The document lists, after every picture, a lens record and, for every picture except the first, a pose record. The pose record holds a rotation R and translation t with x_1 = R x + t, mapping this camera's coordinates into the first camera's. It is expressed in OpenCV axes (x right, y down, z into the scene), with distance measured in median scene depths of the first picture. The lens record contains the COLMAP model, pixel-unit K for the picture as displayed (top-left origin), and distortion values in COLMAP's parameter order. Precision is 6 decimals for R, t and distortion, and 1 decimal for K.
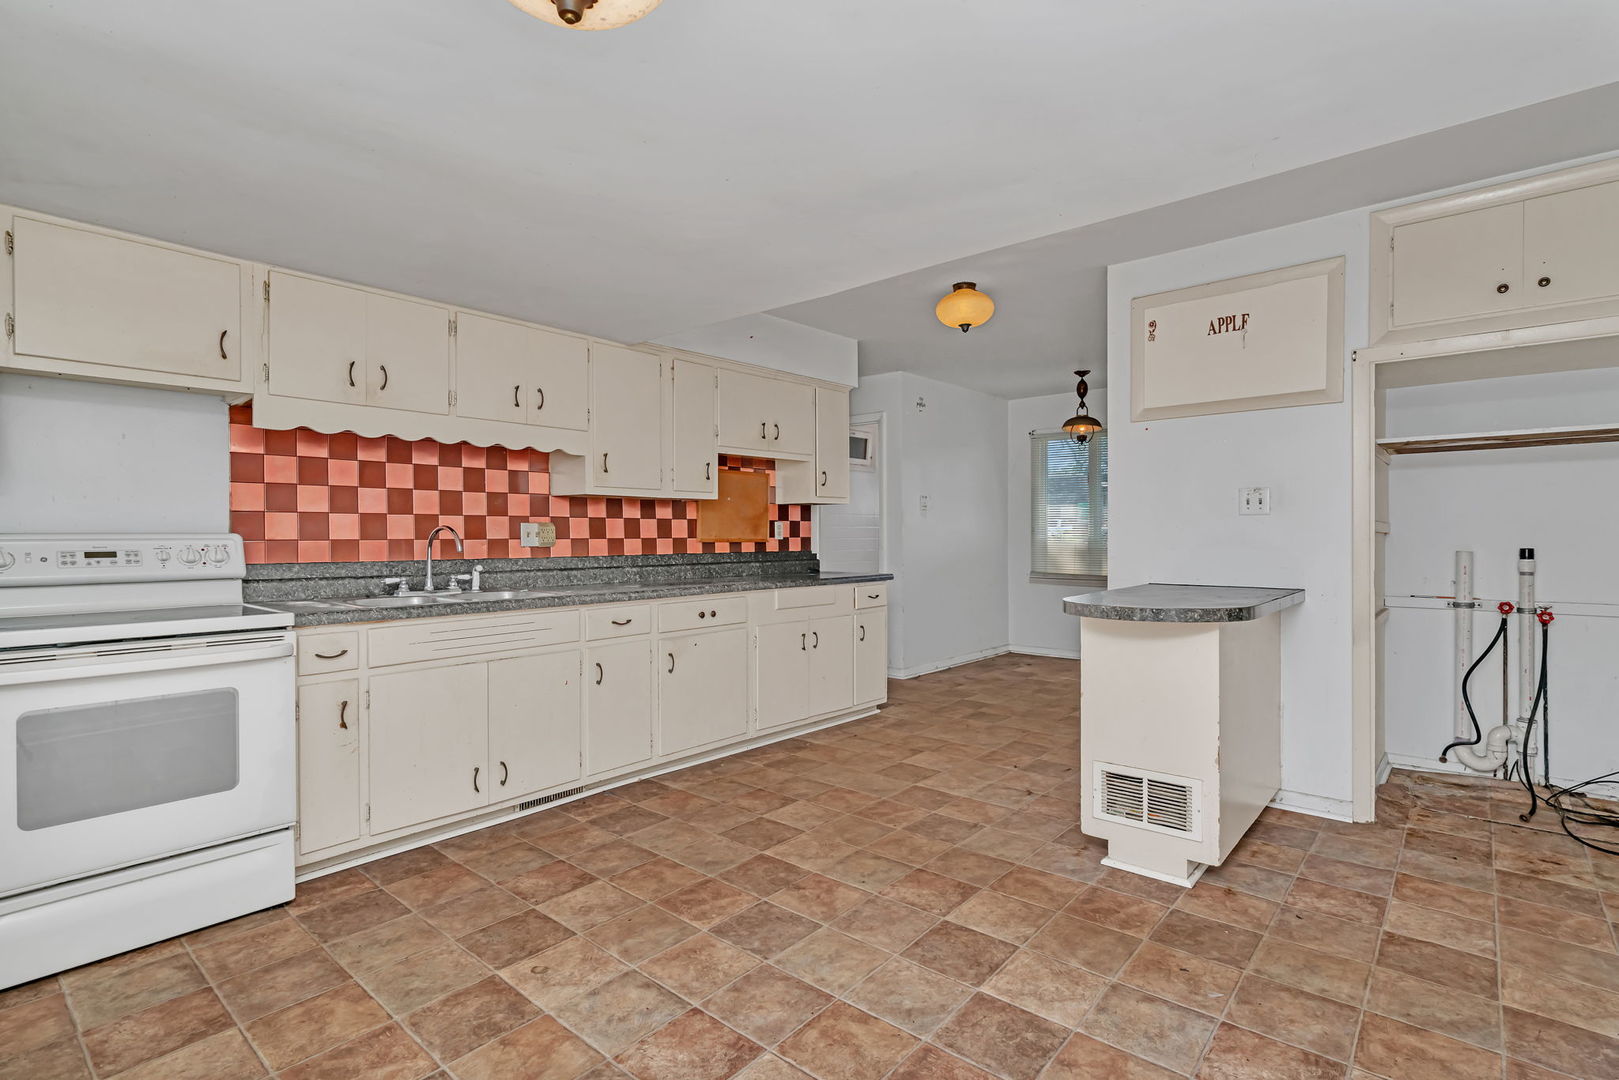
lens RADIAL K [[782.5, 0, 811.5], [0, 782.5, 524.2], [0, 0, 1]] dist [-0.001820, -0.000432]
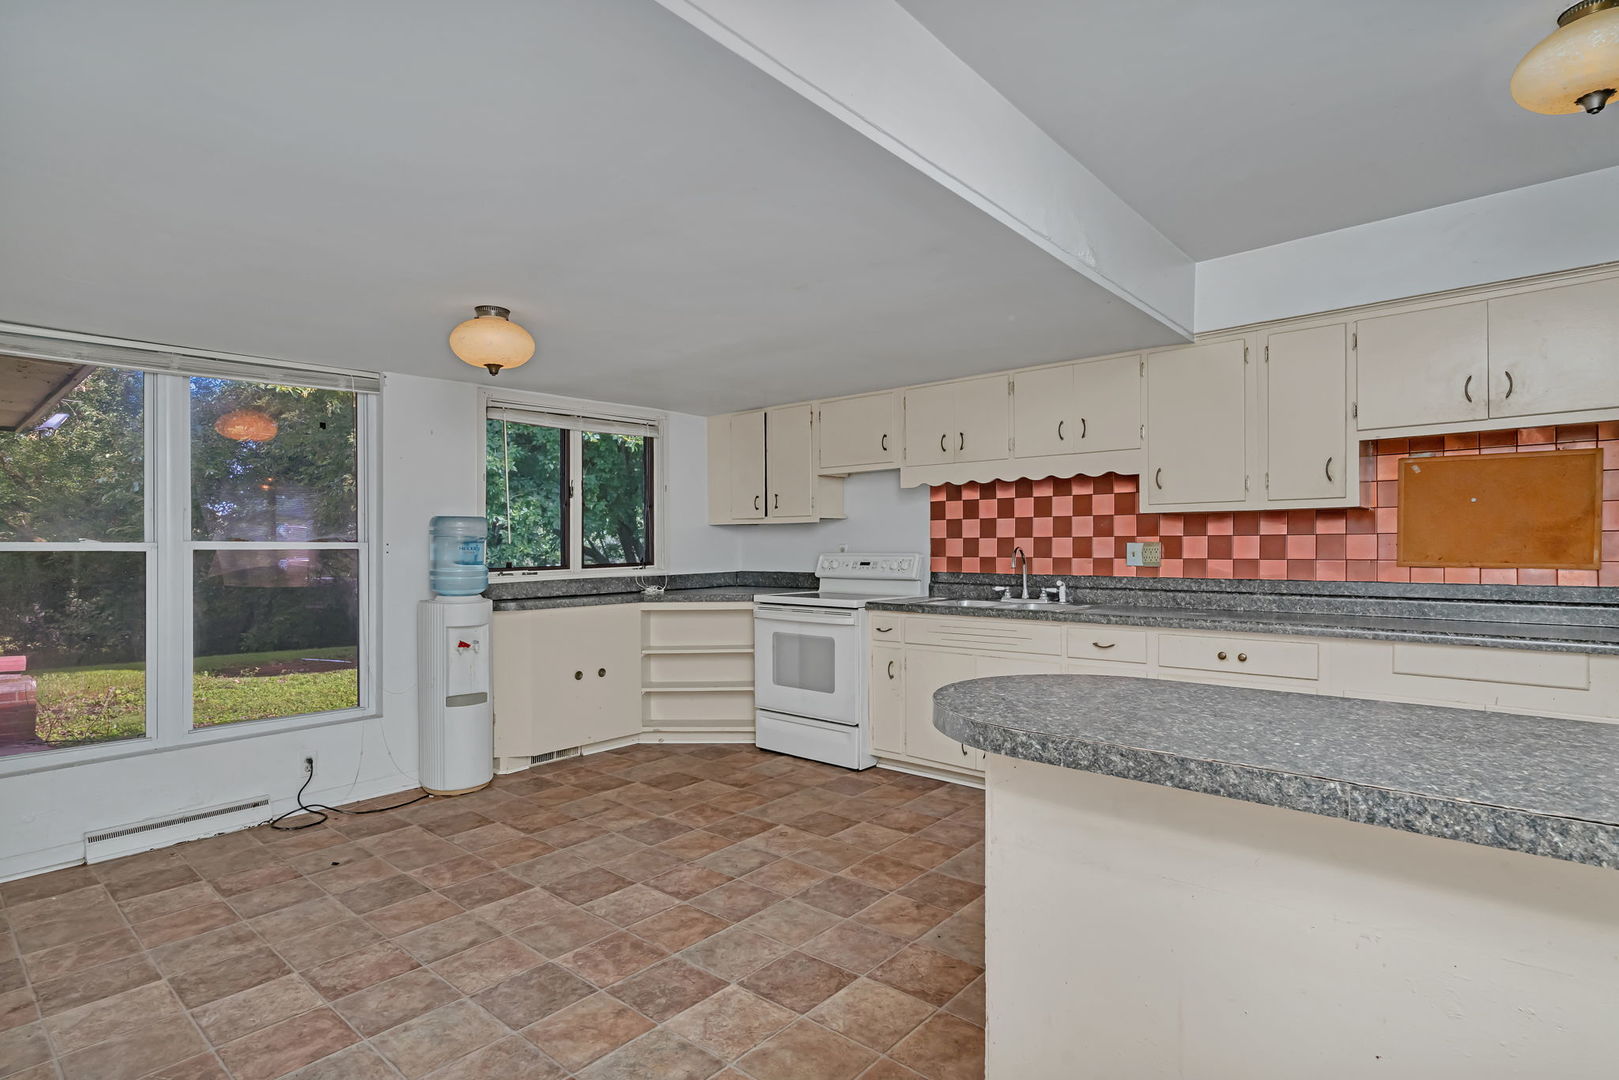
lens RADIAL K [[796.9, 0, 807.4], [0, 796.9, 533.7], [0, 0, 1]] dist [0.000019, -0.000111]
pose [[-0.003298, -0.015940, -0.999868, 0.810329], [0.014886, 0.999761, -0.015987, -0.003787], [0.999884, -0.014937, -0.003060, 0.683325]]
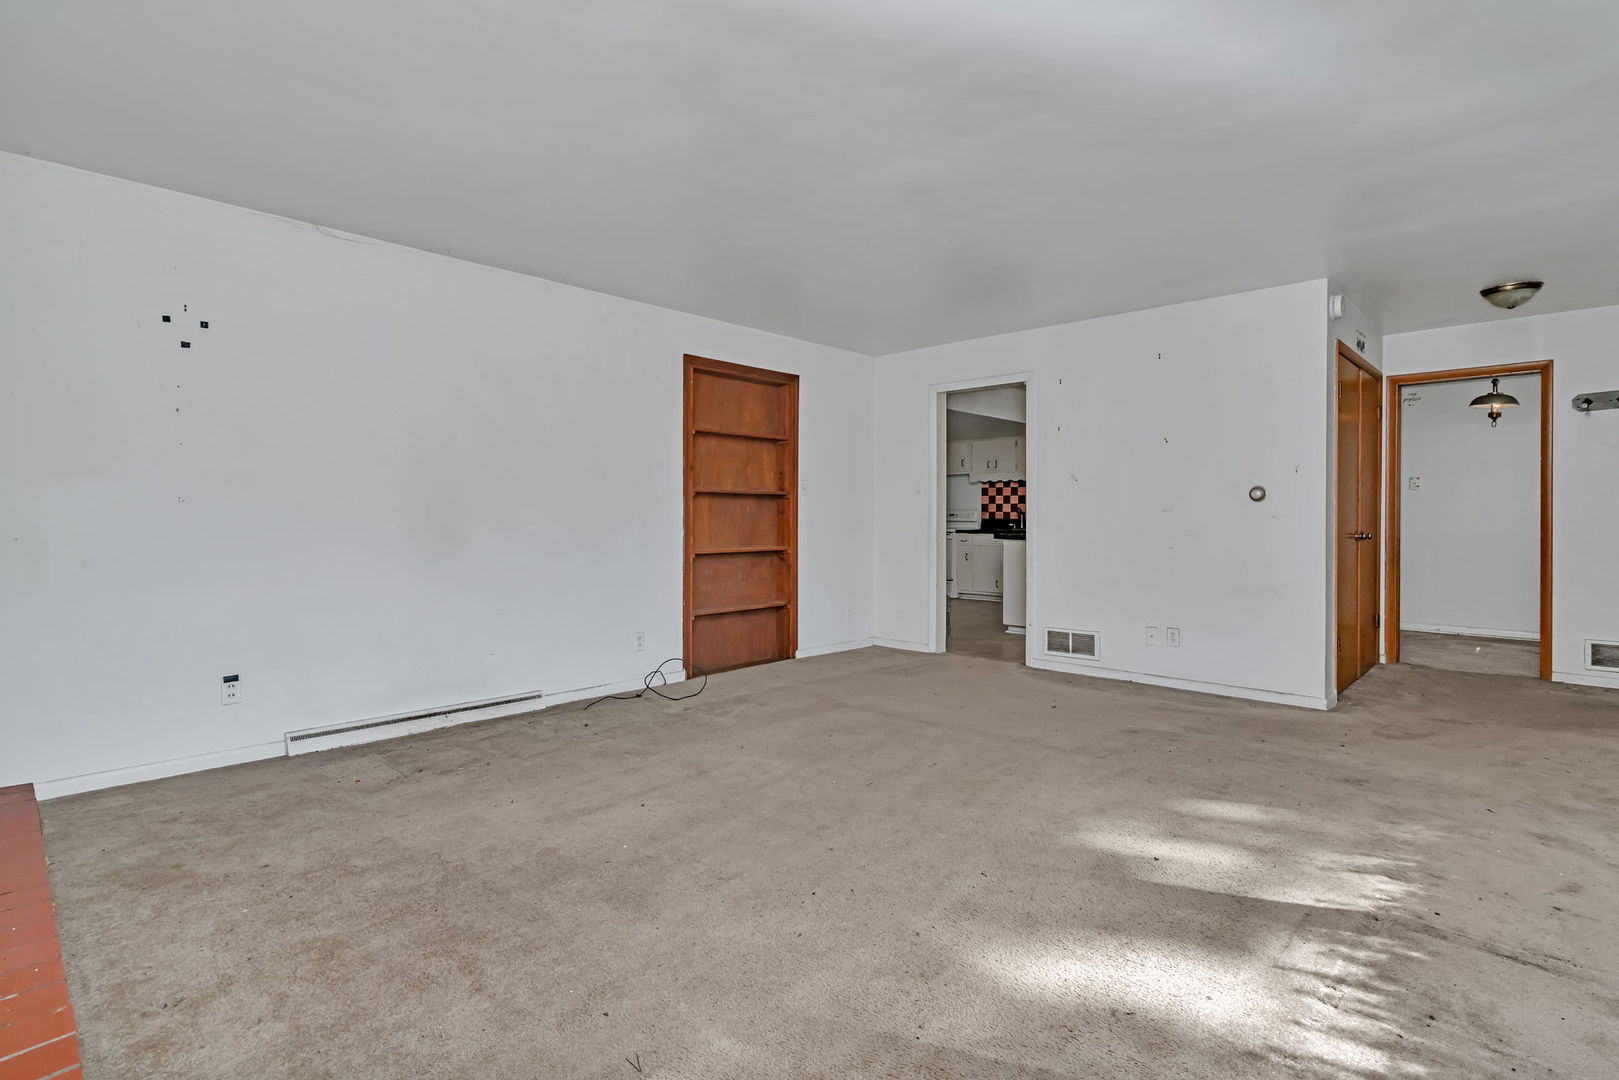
lens RADIAL K [[782.5, 0, 811.5], [0, 782.5, 524.2], [0, 0, 1]] dist [-0.001820, -0.000432]
pose [[-0.042668, 0.015128, -0.998975, 2.687777], [0.005783, 0.999872, 0.014894, 0.017940], [0.999073, -0.005142, -0.042750, 0.325690]]
